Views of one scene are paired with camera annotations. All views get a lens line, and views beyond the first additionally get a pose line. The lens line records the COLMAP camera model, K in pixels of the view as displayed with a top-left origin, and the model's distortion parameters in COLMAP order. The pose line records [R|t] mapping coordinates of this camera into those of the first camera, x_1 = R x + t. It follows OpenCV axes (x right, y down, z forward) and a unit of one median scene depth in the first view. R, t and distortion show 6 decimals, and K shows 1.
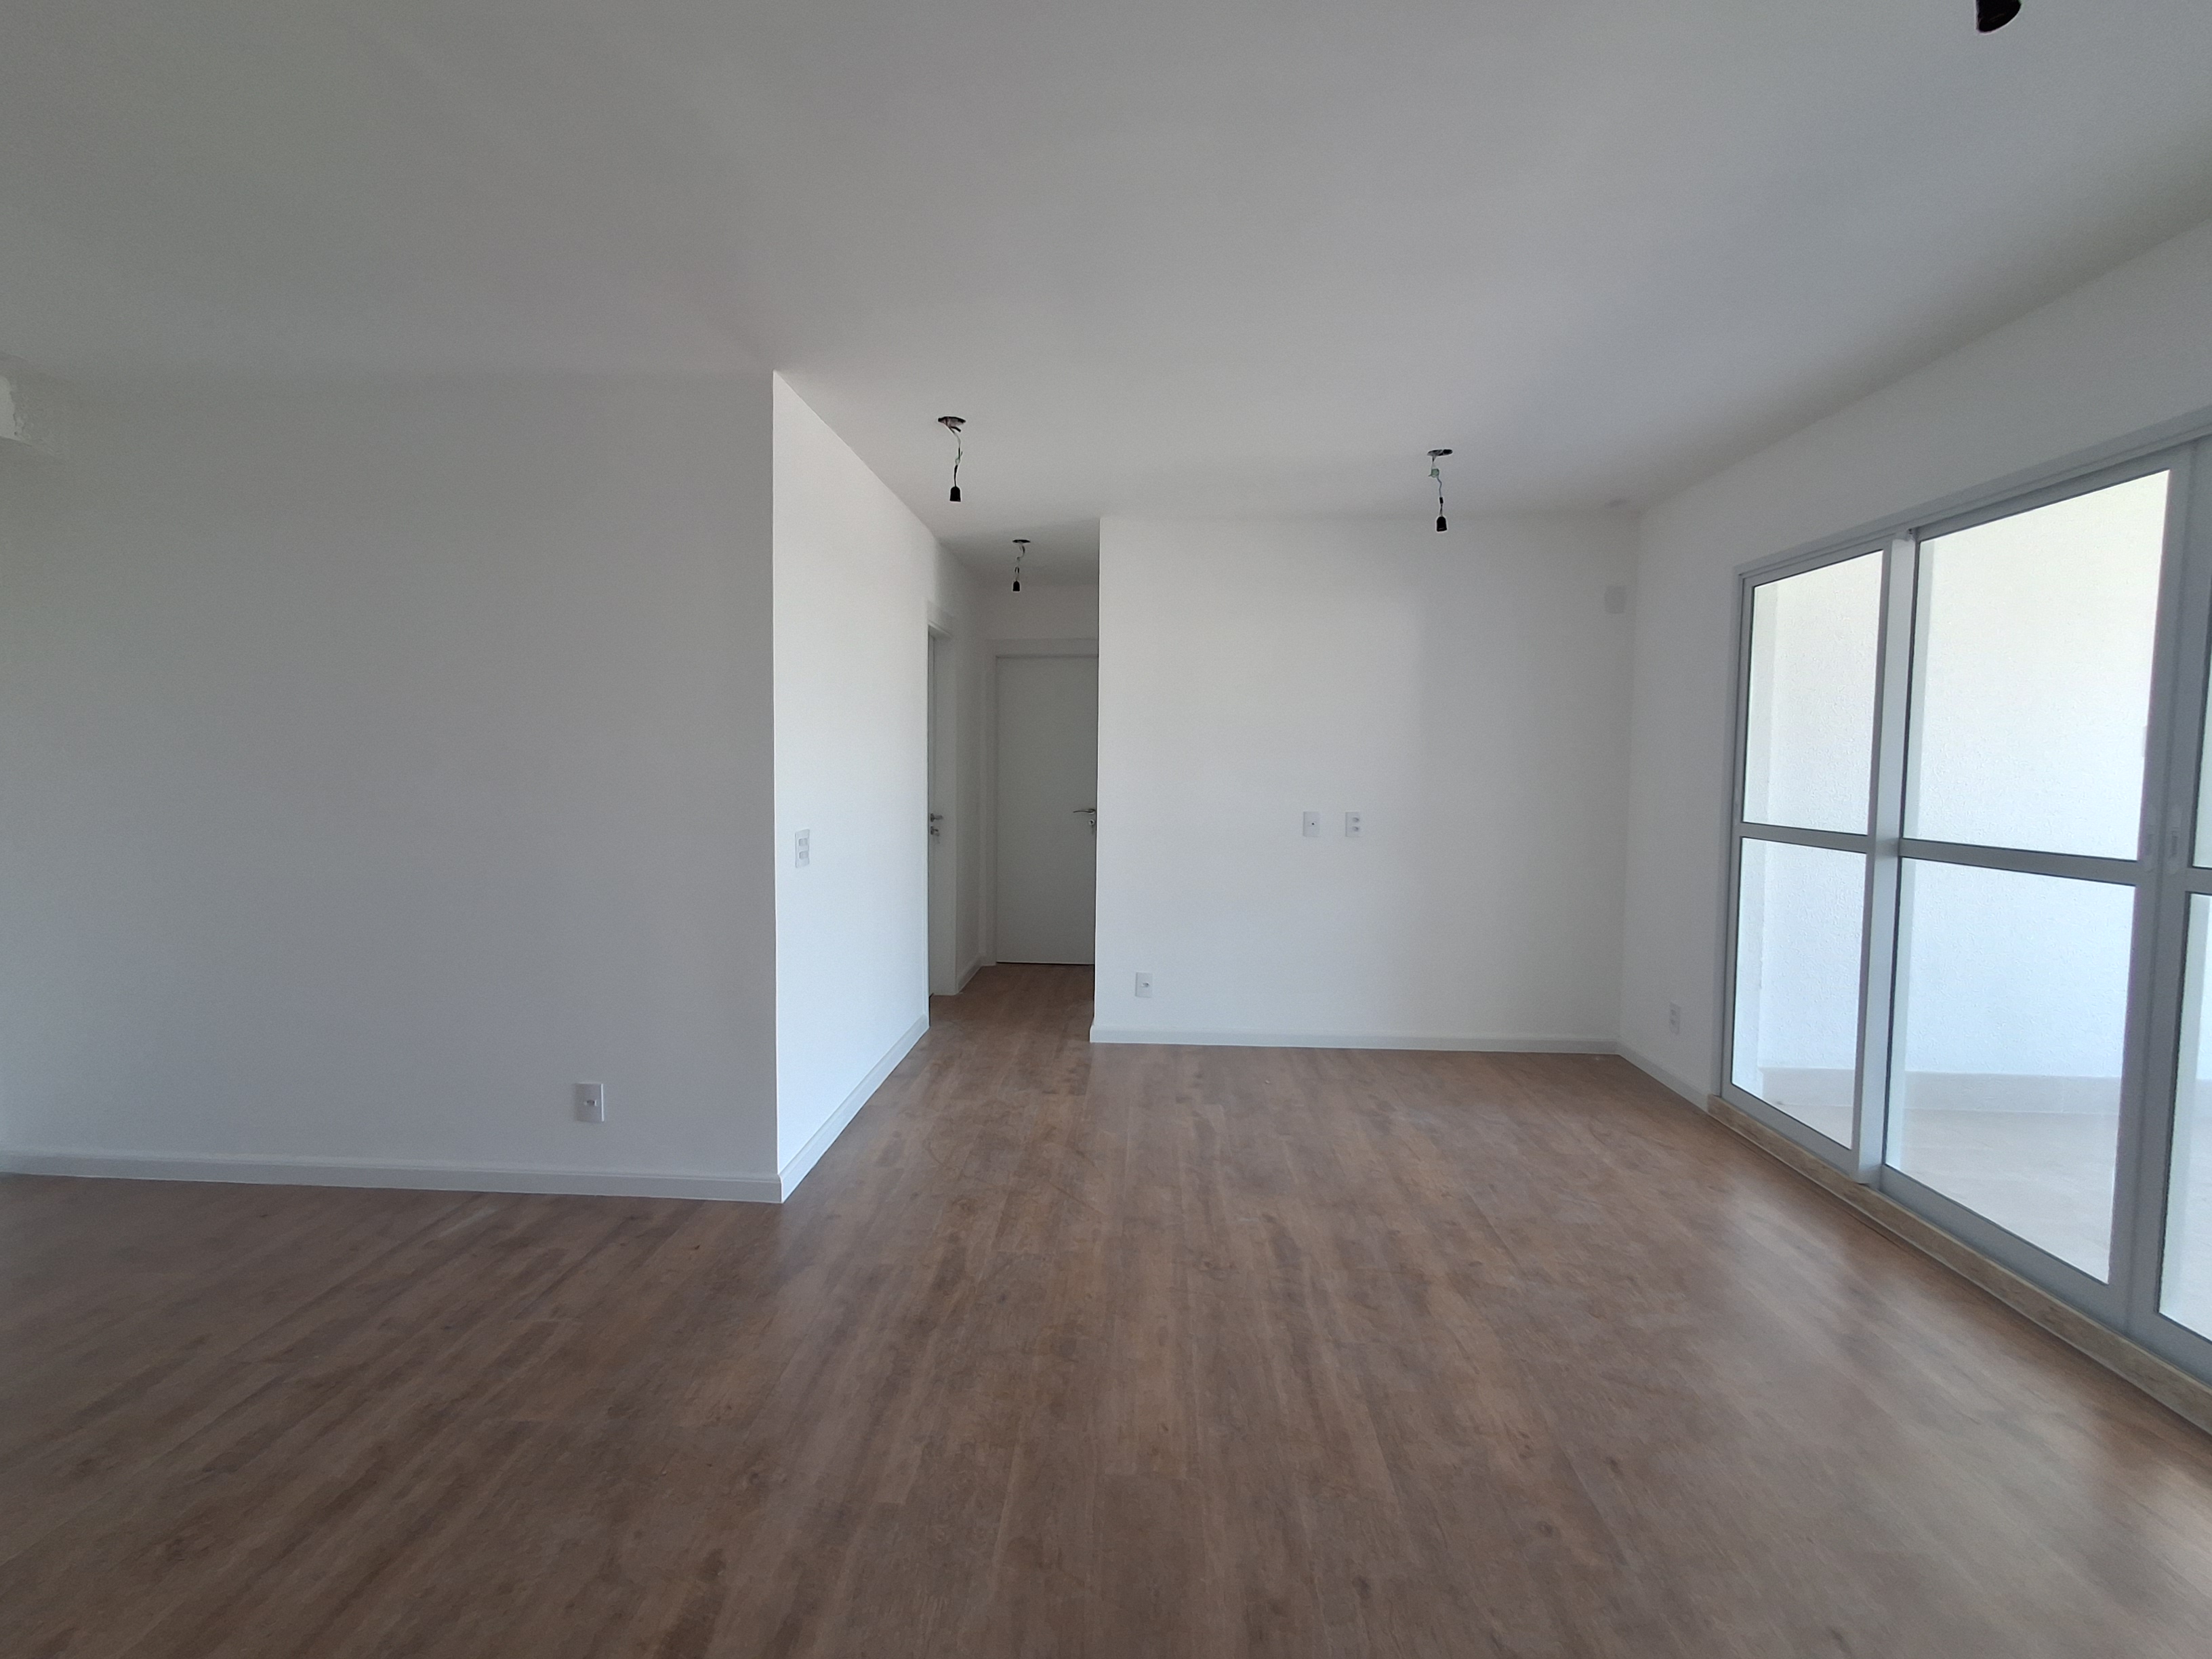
lens RADIAL K [[995.5, 0, 1103.7], [0, 995.5, 820.2], [0, 0, 1]] dist [0.002297, -0.005607]
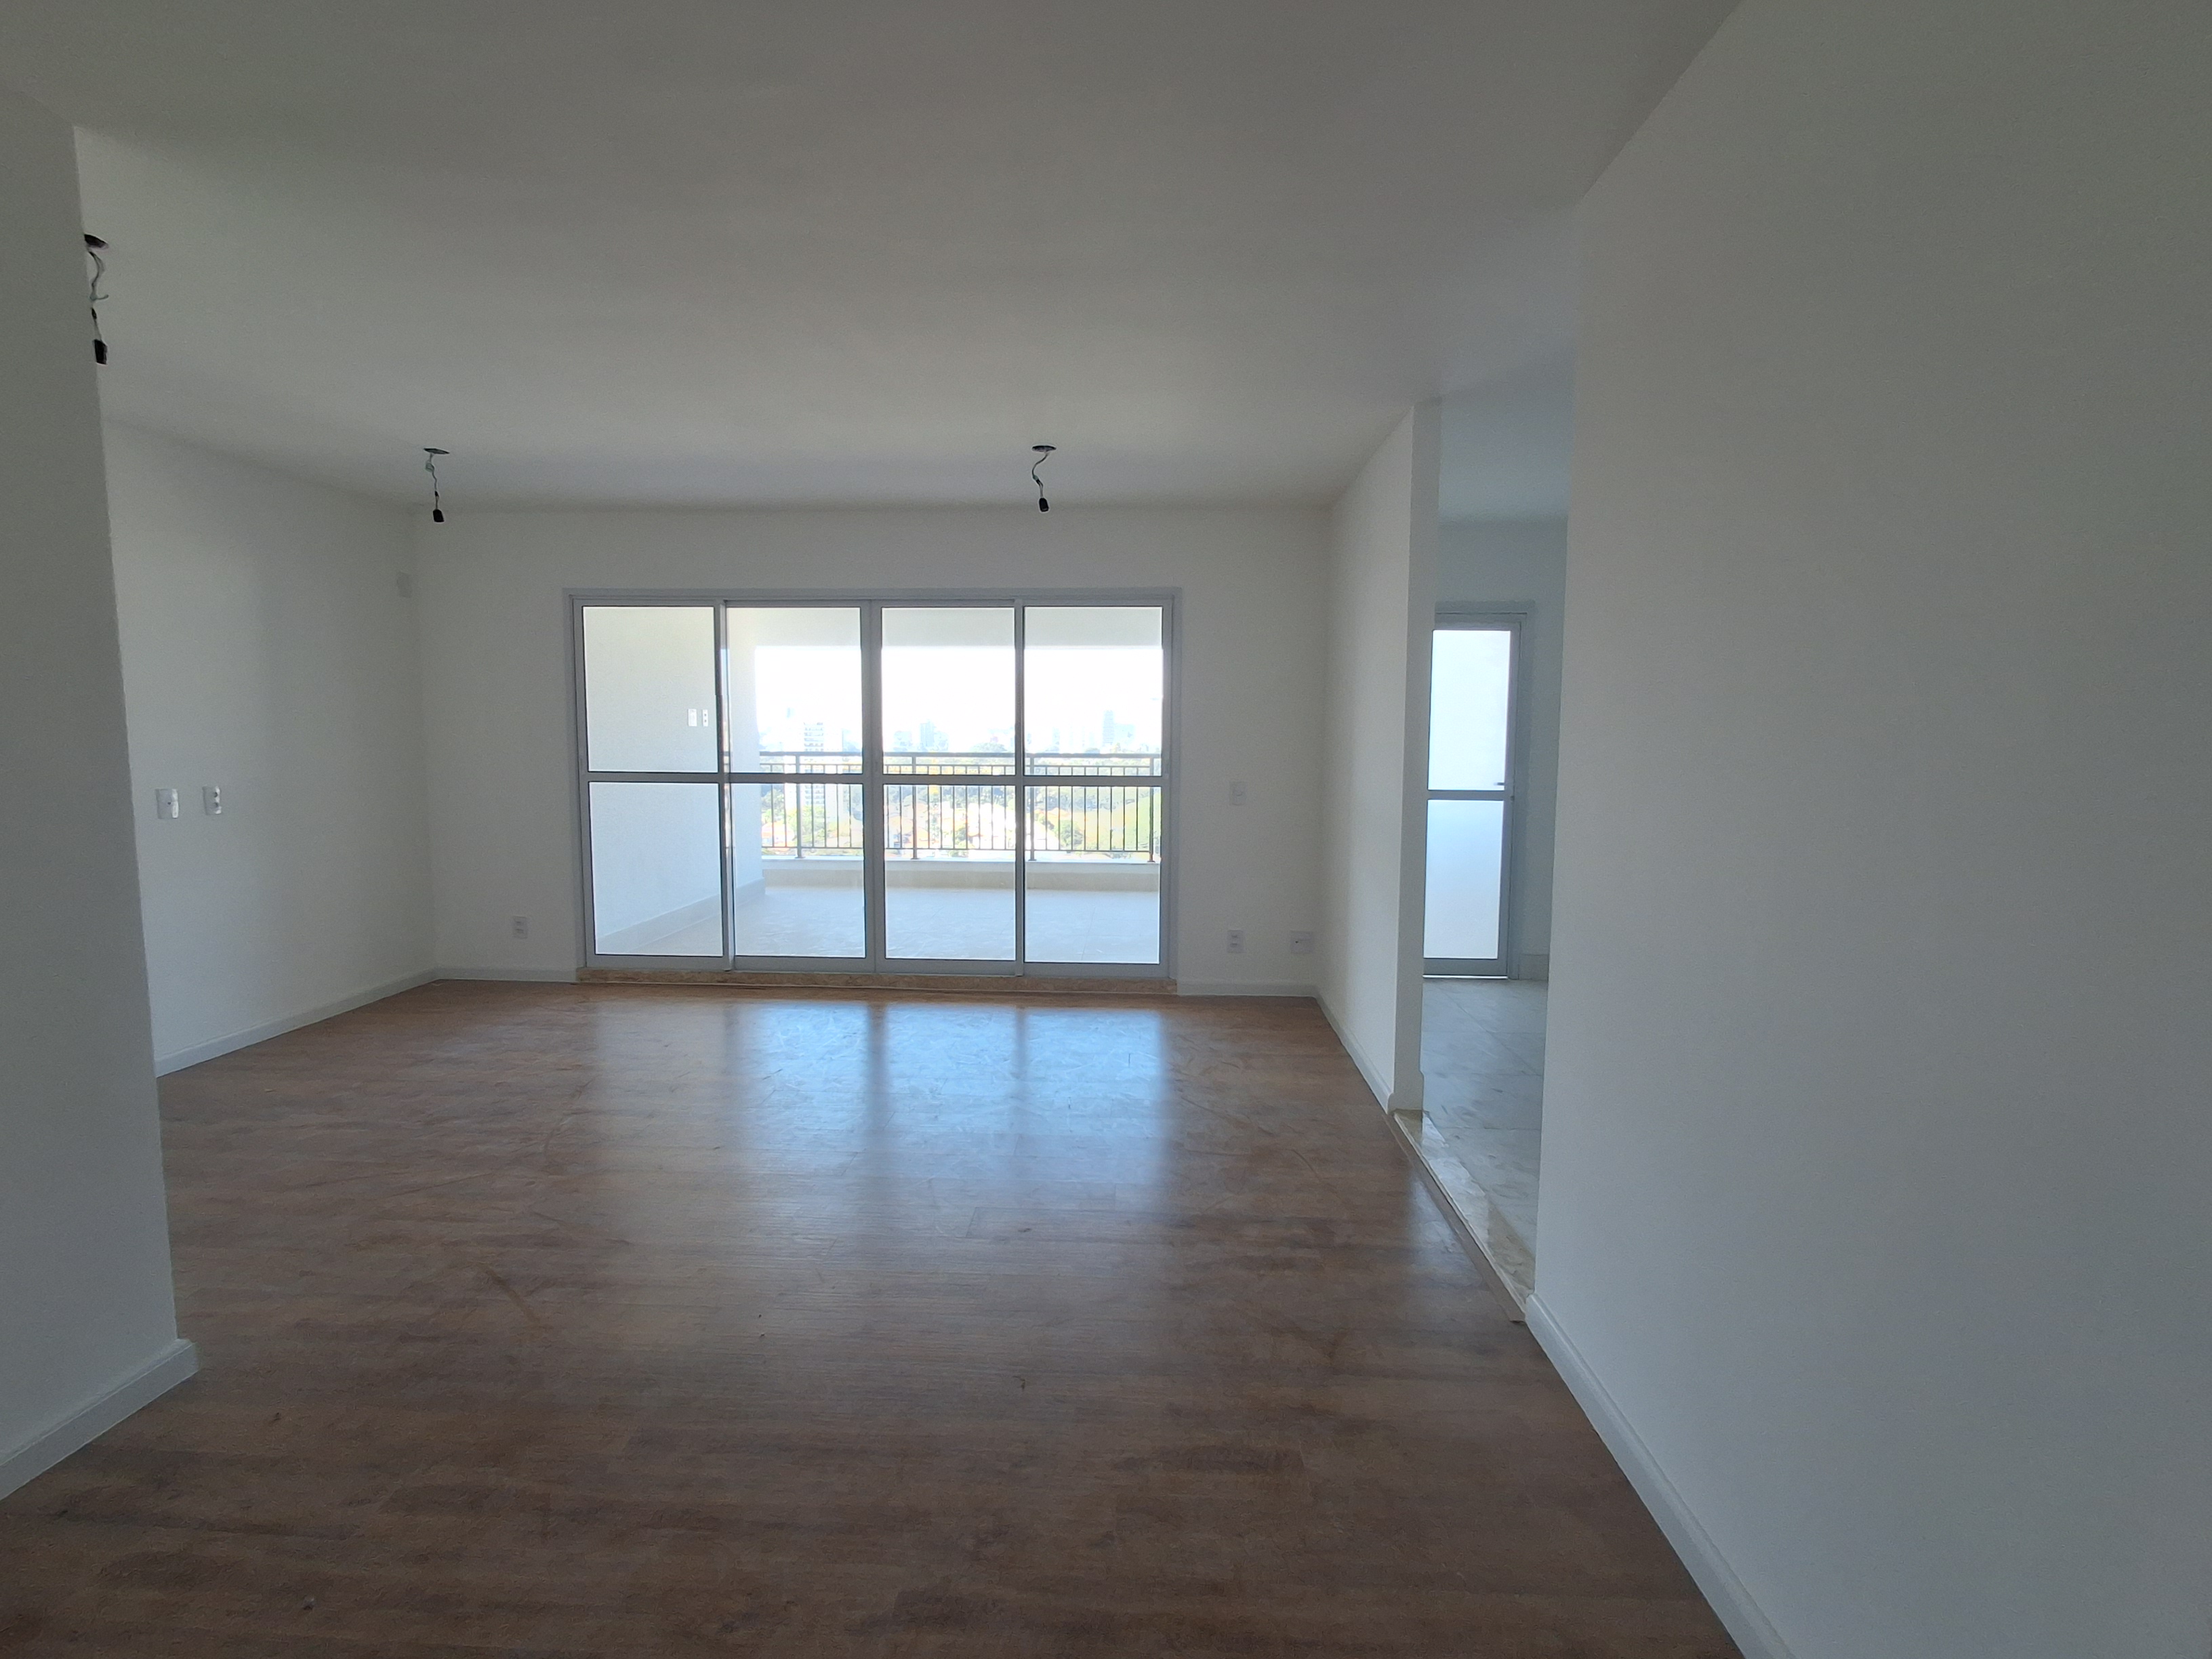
lens RADIAL K [[1005.2, 0, 1078.4], [0, 1005.2, 807.5], [0, 0, 1]] dist [0.008373, -0.007001]
pose [[0.006813, -0.082210, 0.996592, -0.986918], [0.051748, 0.995309, 0.081750, -0.034413], [-0.998637, 0.051015, 0.011035, 0.353189]]
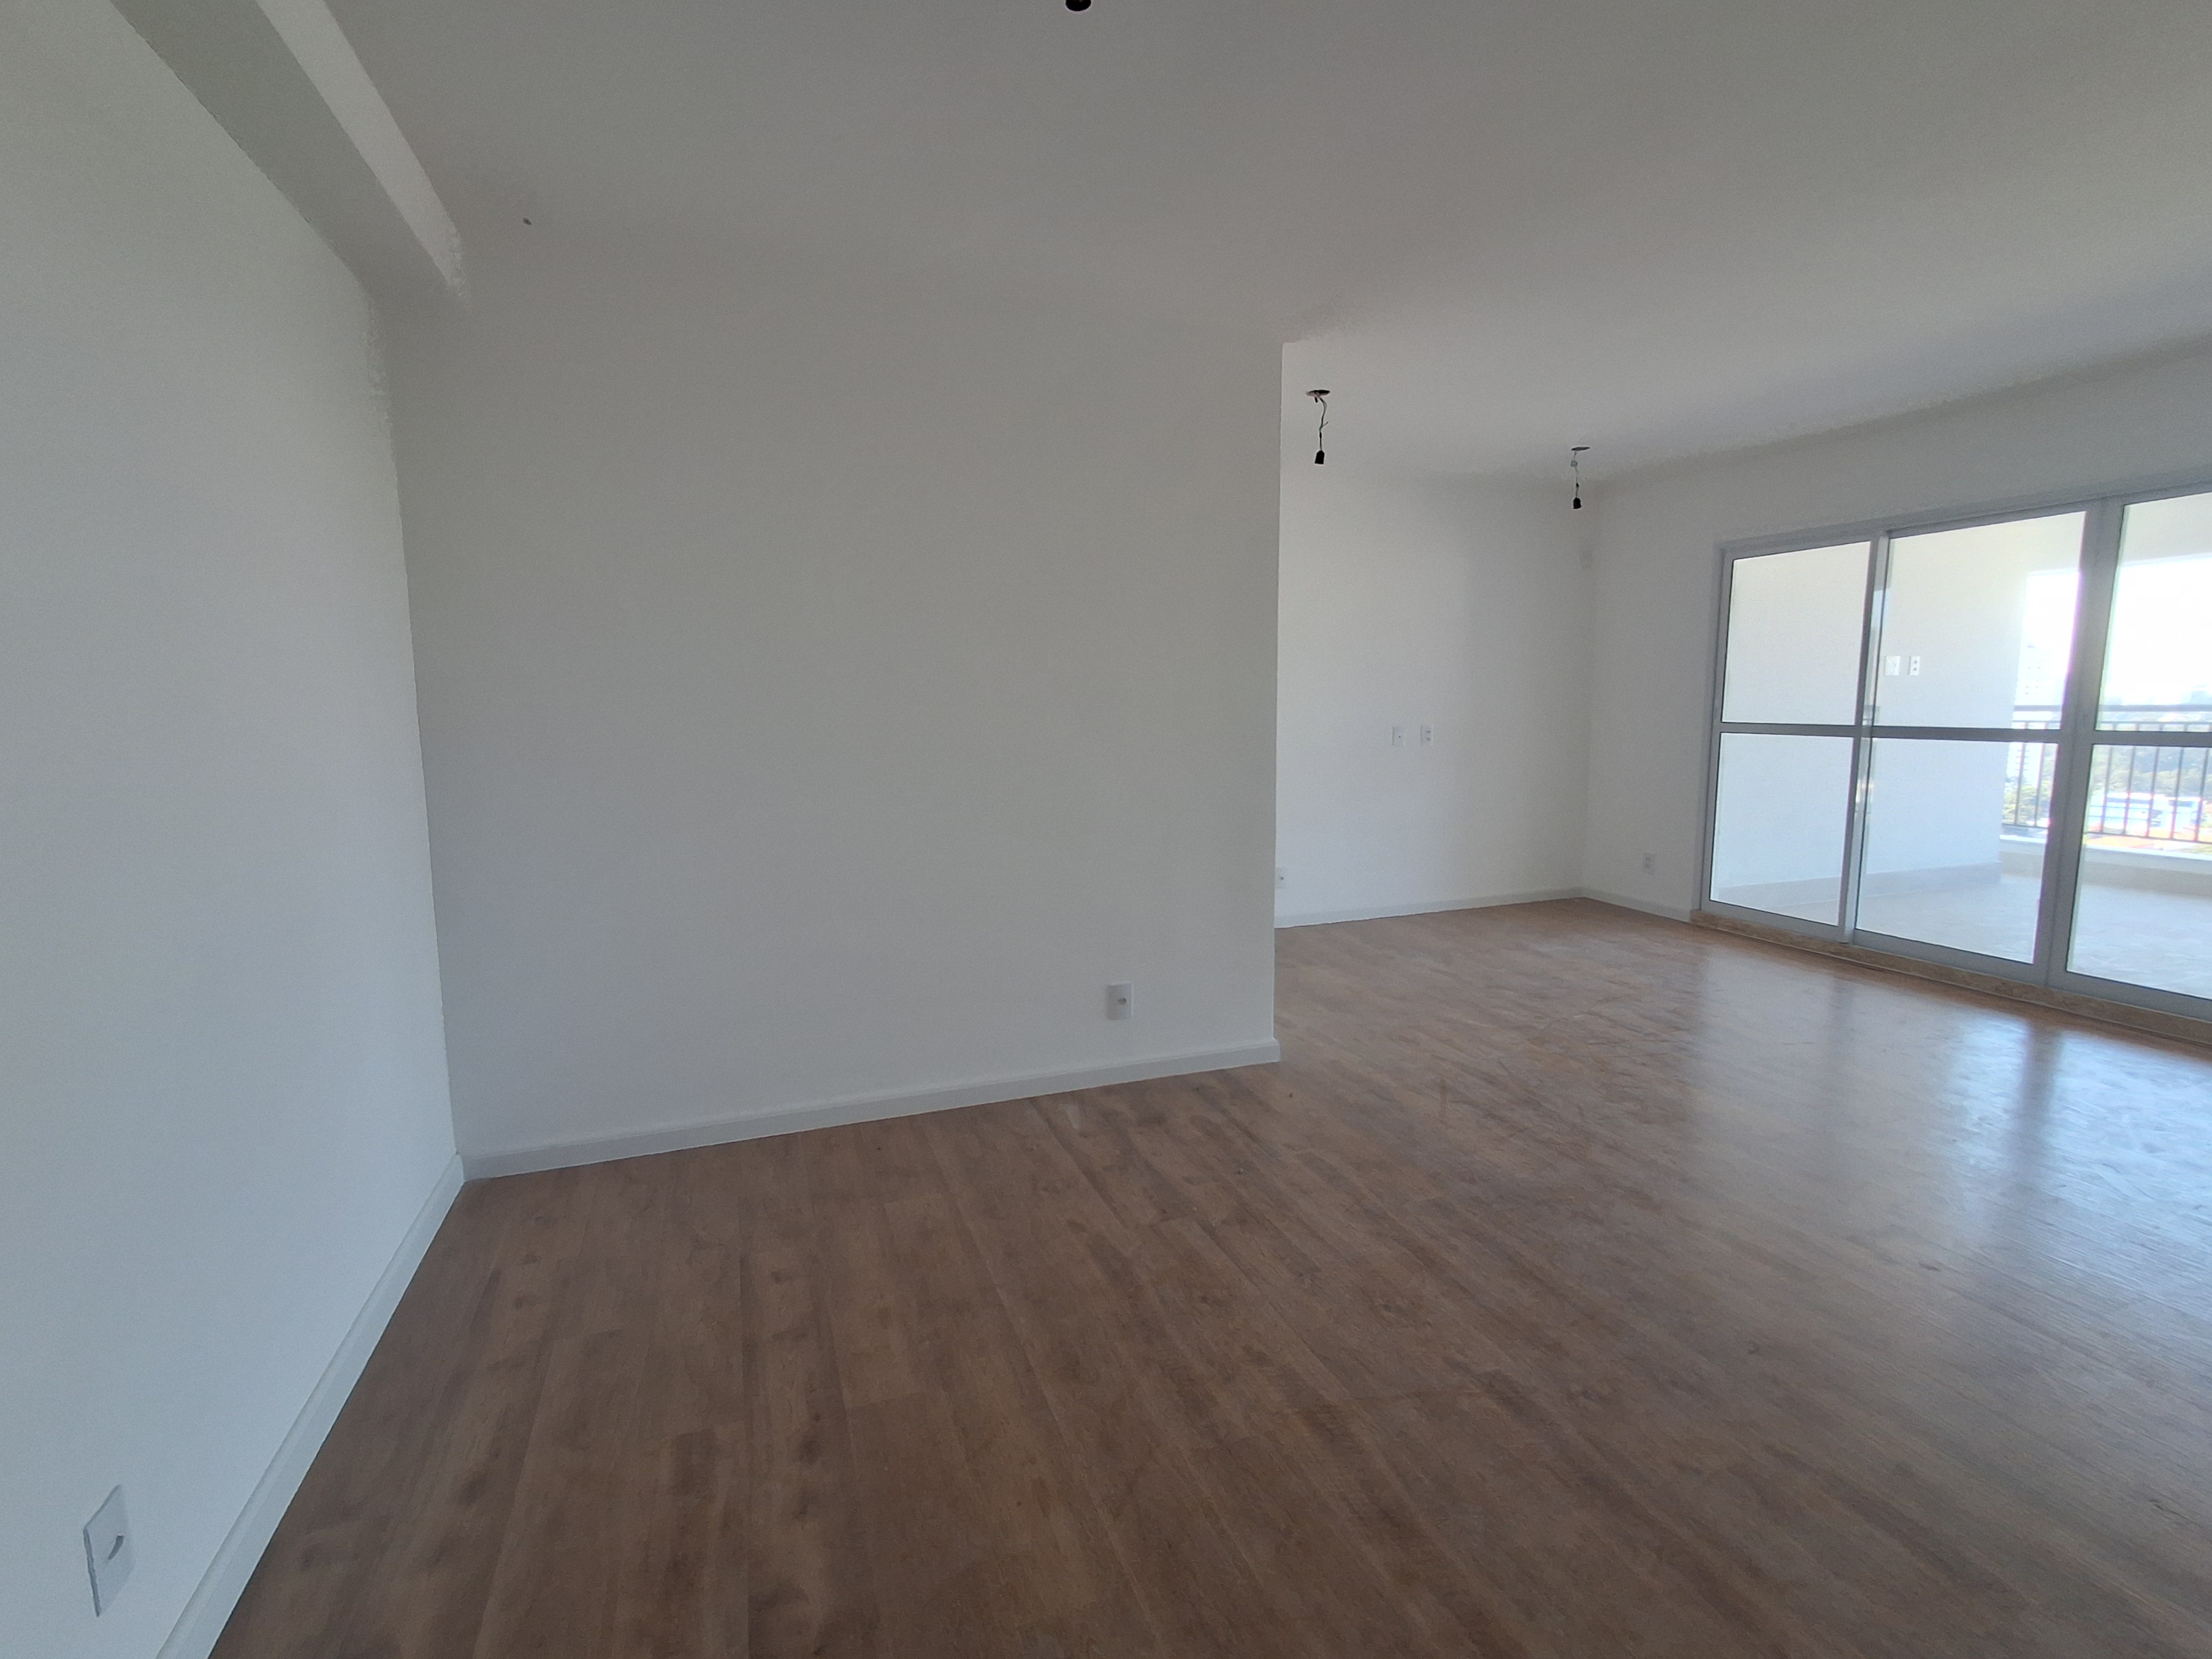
lens RADIAL K [[995.5, 0, 1103.7], [0, 995.5, 820.2], [0, 0, 1]] dist [0.002297, -0.005607]
pose [[0.919899, -0.066611, 0.386457, -0.957477], [0.039851, 0.996245, 0.076858, -0.003342], [-0.390126, -0.055300, 0.919100, -0.000537]]
